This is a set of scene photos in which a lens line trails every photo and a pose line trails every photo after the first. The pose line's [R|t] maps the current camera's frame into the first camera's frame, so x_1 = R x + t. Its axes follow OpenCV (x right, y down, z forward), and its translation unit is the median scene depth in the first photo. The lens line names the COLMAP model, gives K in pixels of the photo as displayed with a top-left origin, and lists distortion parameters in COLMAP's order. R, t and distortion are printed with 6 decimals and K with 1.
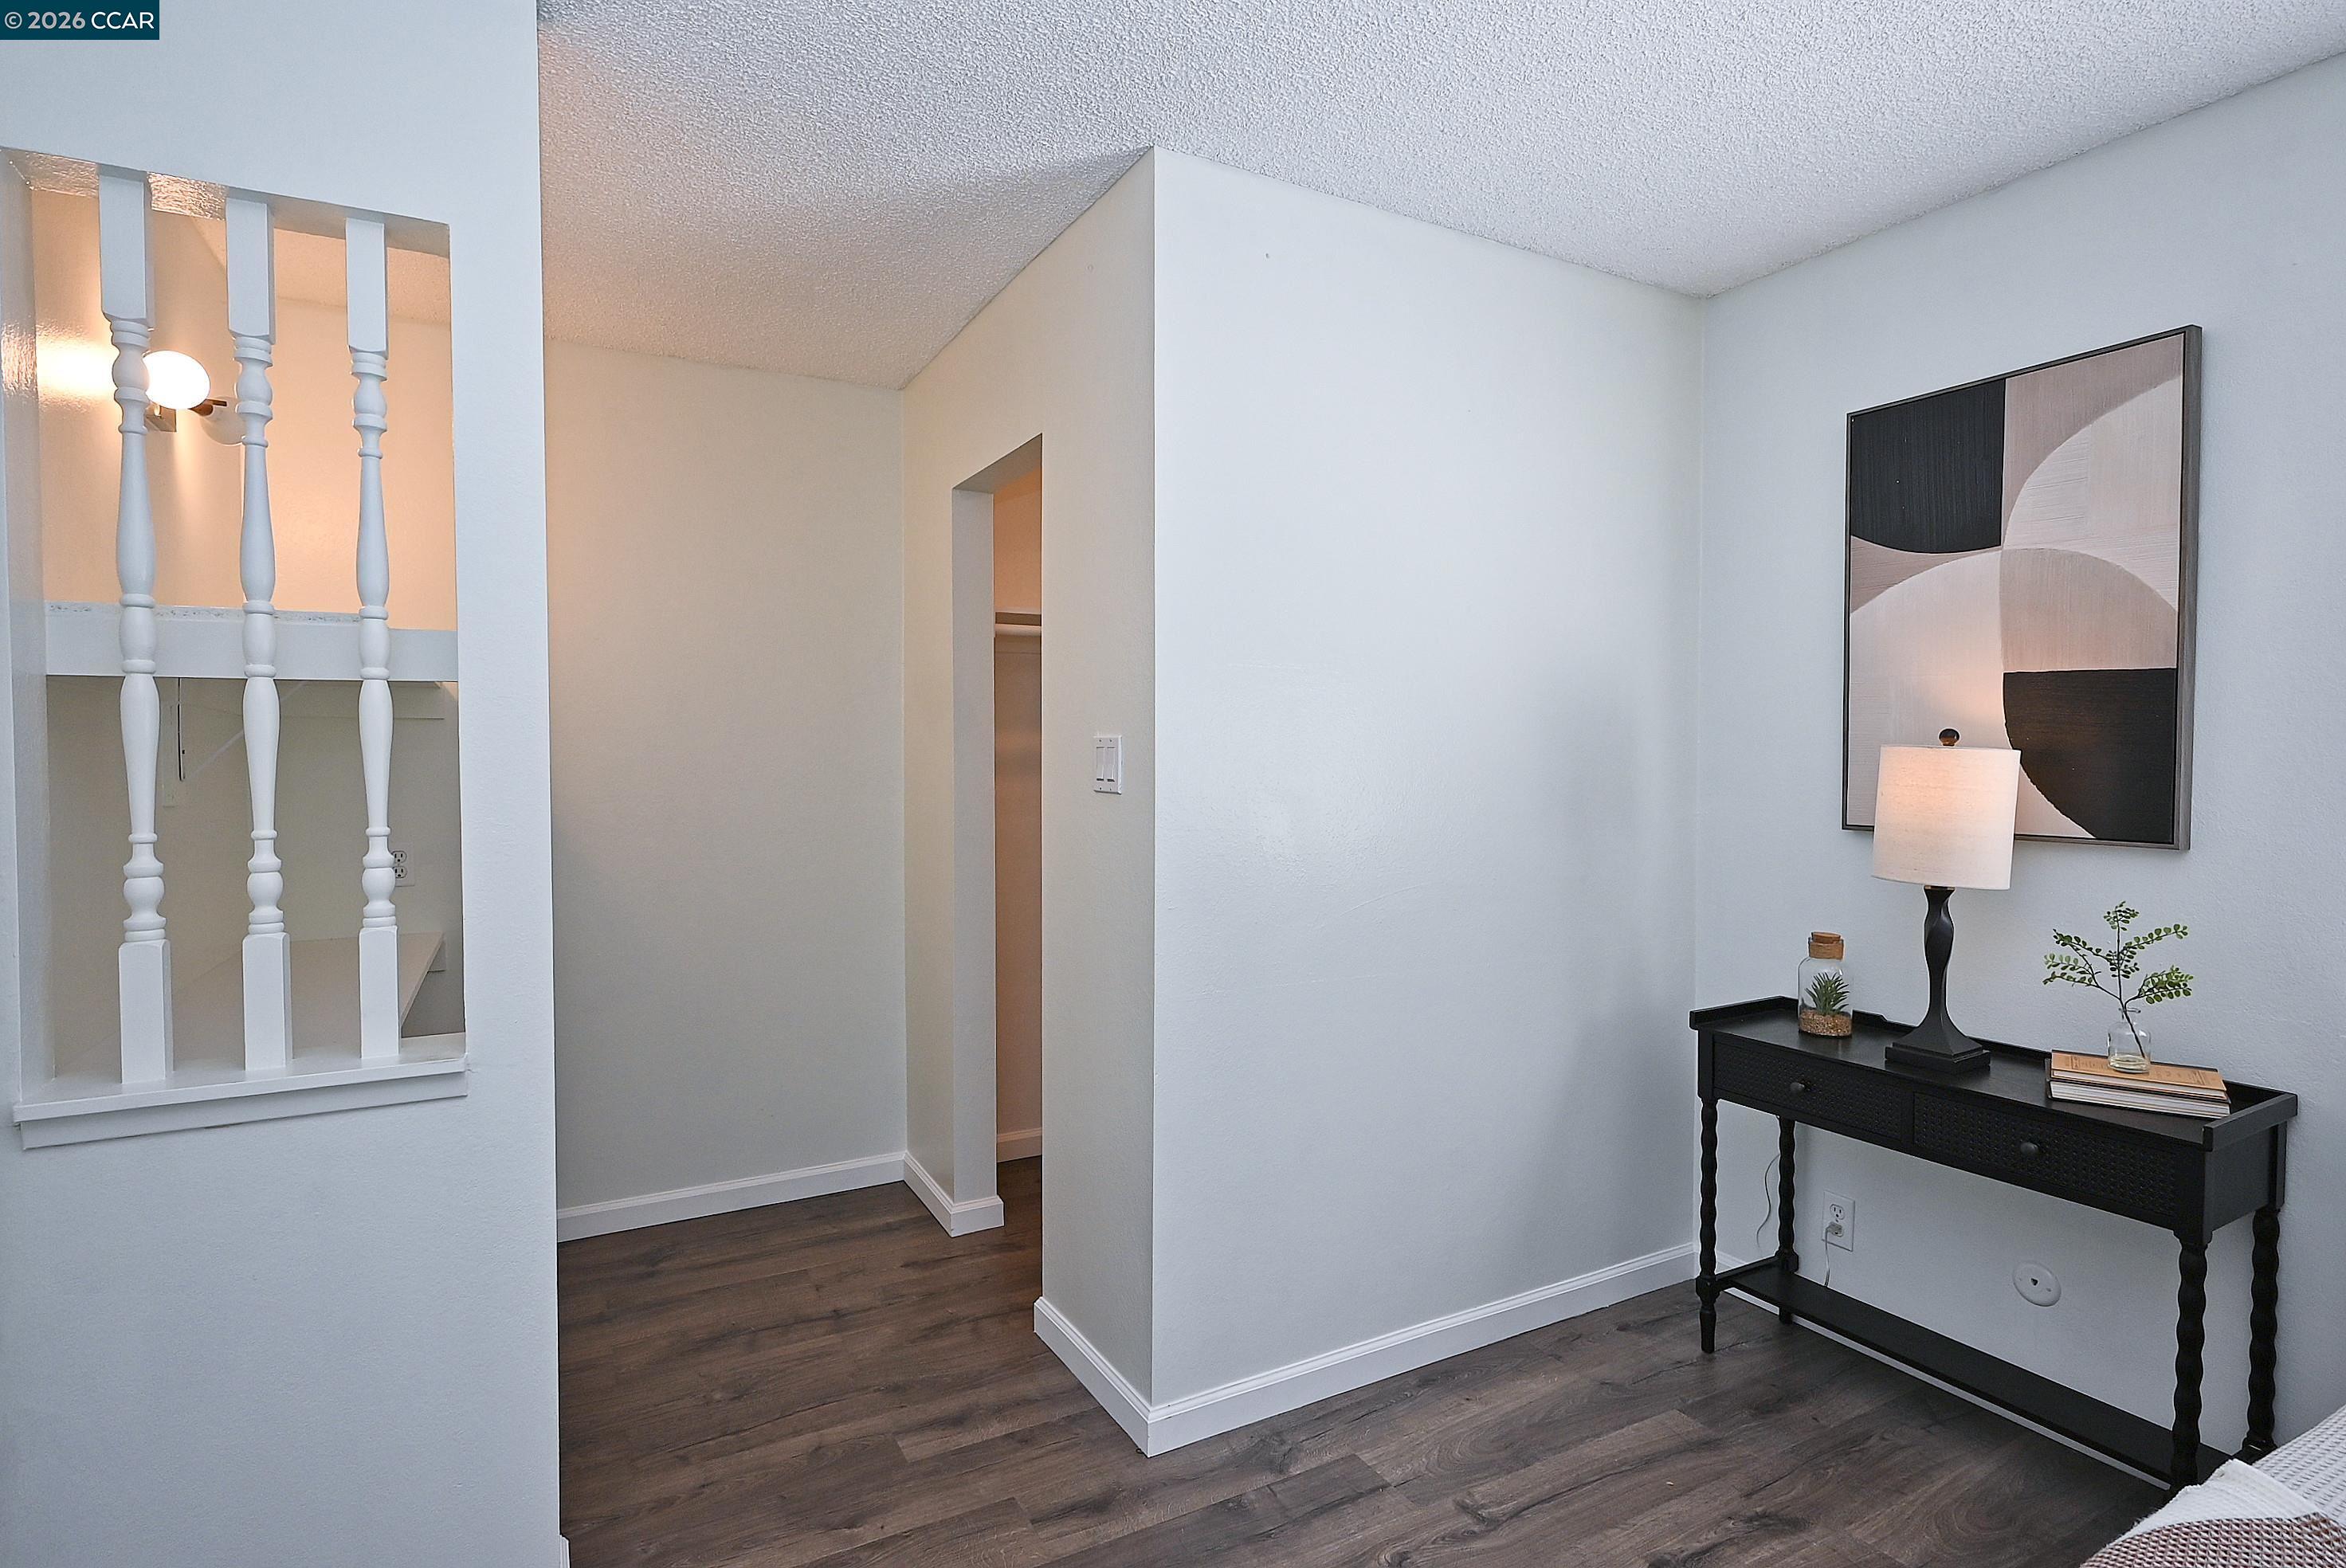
lens RADIAL K [[1164.9, 0, 1226.3], [0, 1164.9, 795.2], [0, 0, 1]] dist [-0.000862, 0.000024]
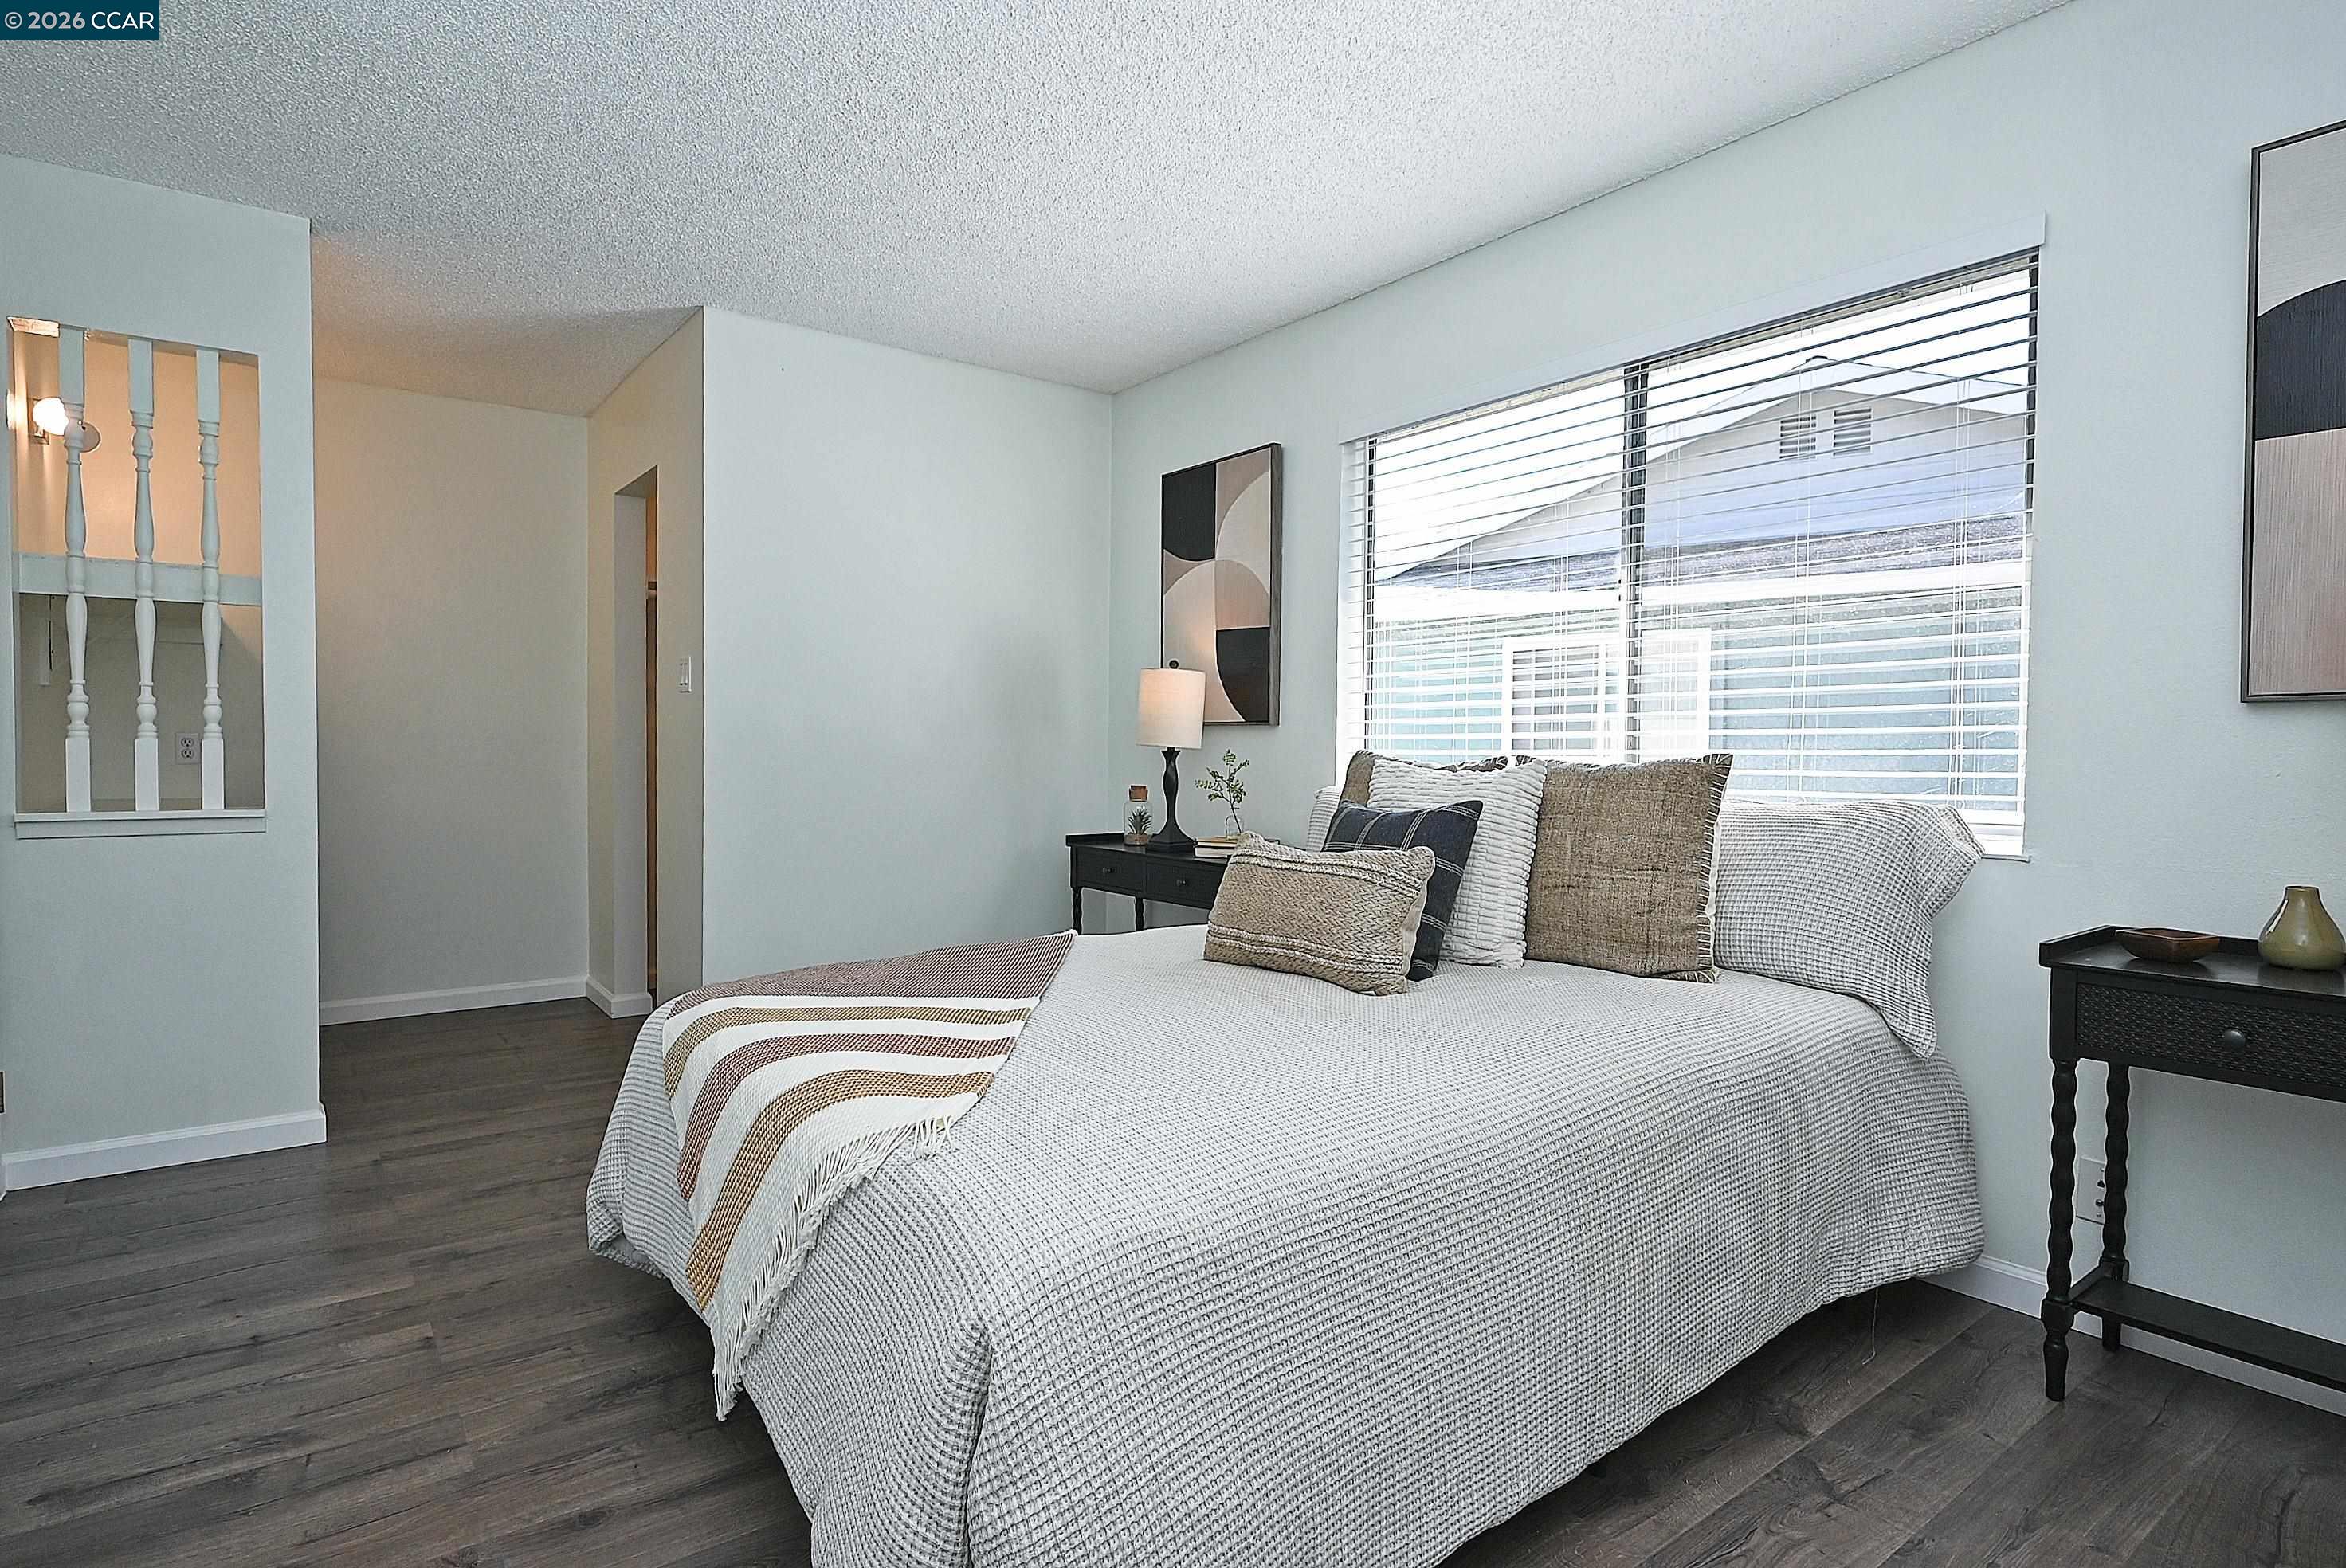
lens RADIAL K [[1158.6, 0, 1180.8], [0, 1158.6, 782.3], [0, 0, 1]] dist [-0.001959, 0.000413]
pose [[0.991930, 0.008220, 0.126518, 0.413684], [-0.008249, 0.999966, -0.000297, 0.129691], [-0.126517, -0.000749, 0.991964, -0.748682]]
